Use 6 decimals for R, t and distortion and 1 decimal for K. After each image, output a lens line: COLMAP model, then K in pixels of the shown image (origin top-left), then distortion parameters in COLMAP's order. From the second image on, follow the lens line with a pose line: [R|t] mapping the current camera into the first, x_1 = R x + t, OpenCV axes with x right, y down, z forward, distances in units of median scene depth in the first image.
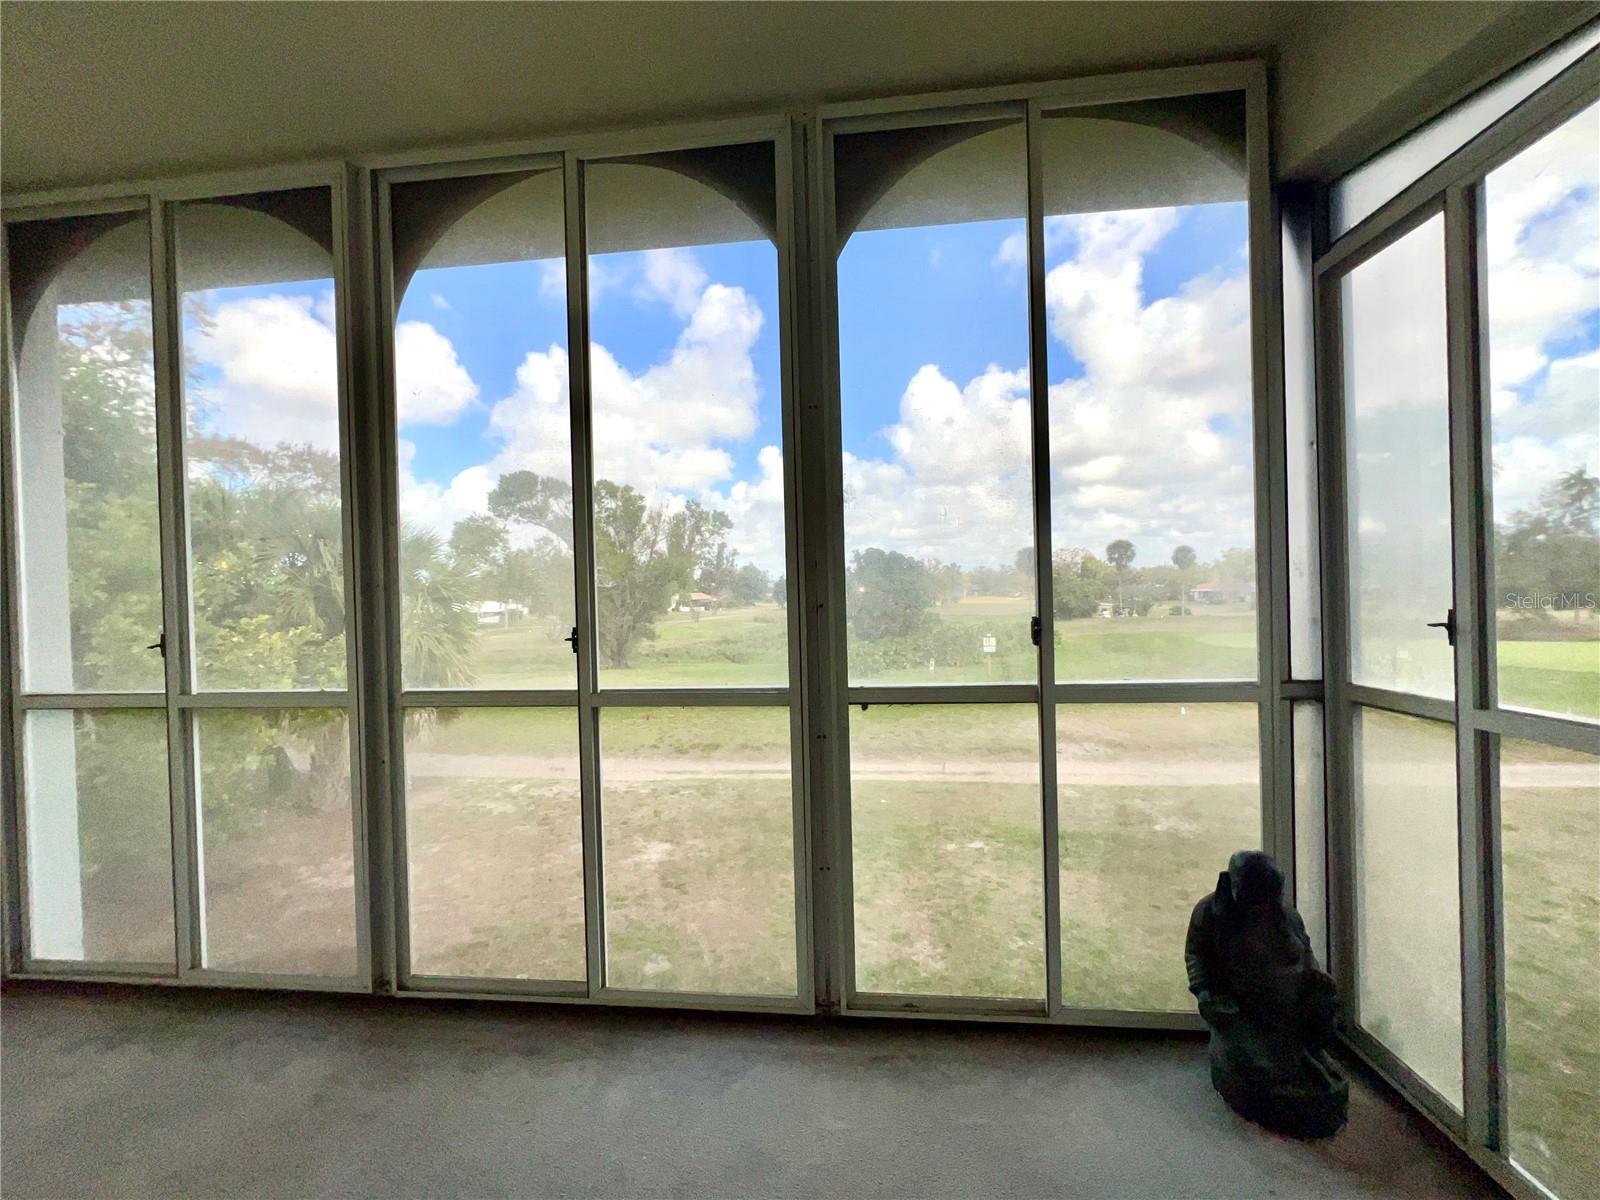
lens RADIAL K [[637.3, 0, 800.7], [0, 637.3, 601.3], [0, 0, 1]] dist [-0.004677, 0.000292]
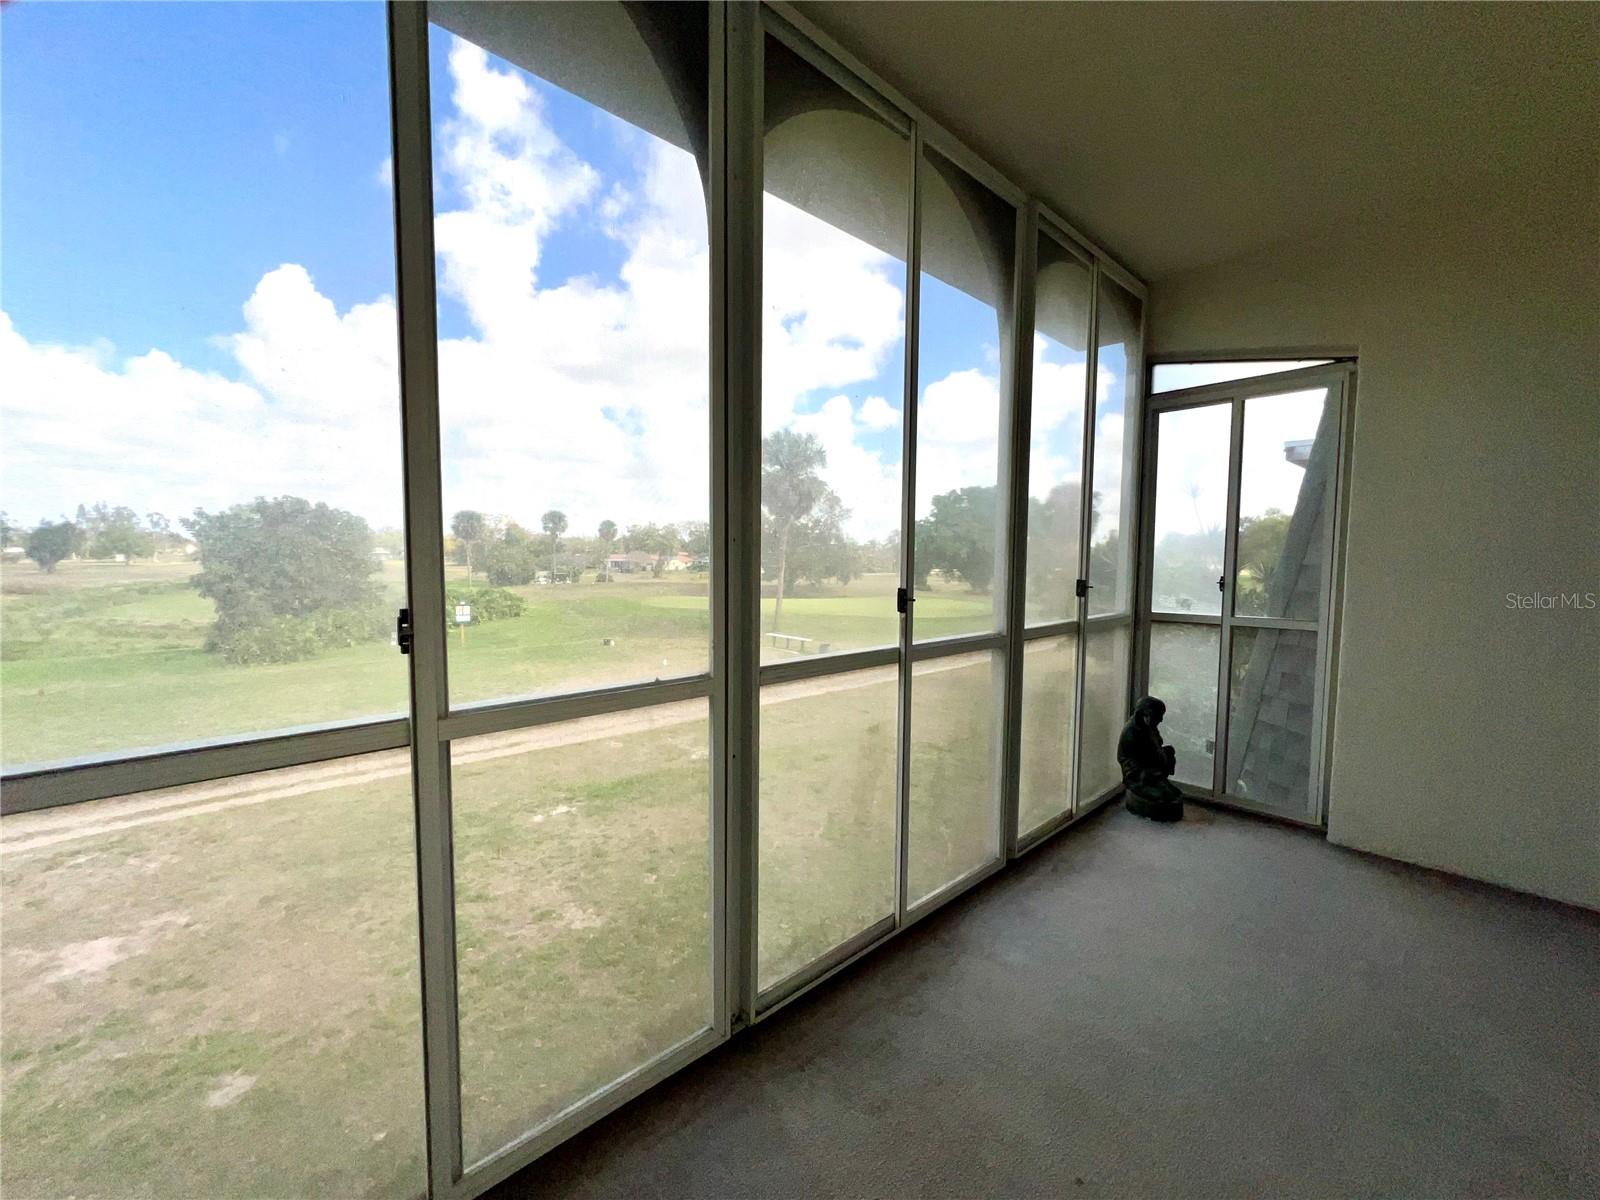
lens RADIAL K [[637.3, 0, 787.3], [0, 637.3, 602.4], [0, 0, 1]] dist [-0.004677, 0.000292]
pose [[0.662449, -0.024805, 0.748696, -0.230700], [-0.015176, 0.998802, 0.046519, 0.003018], [-0.748953, -0.042179, 0.661279, 0.080149]]
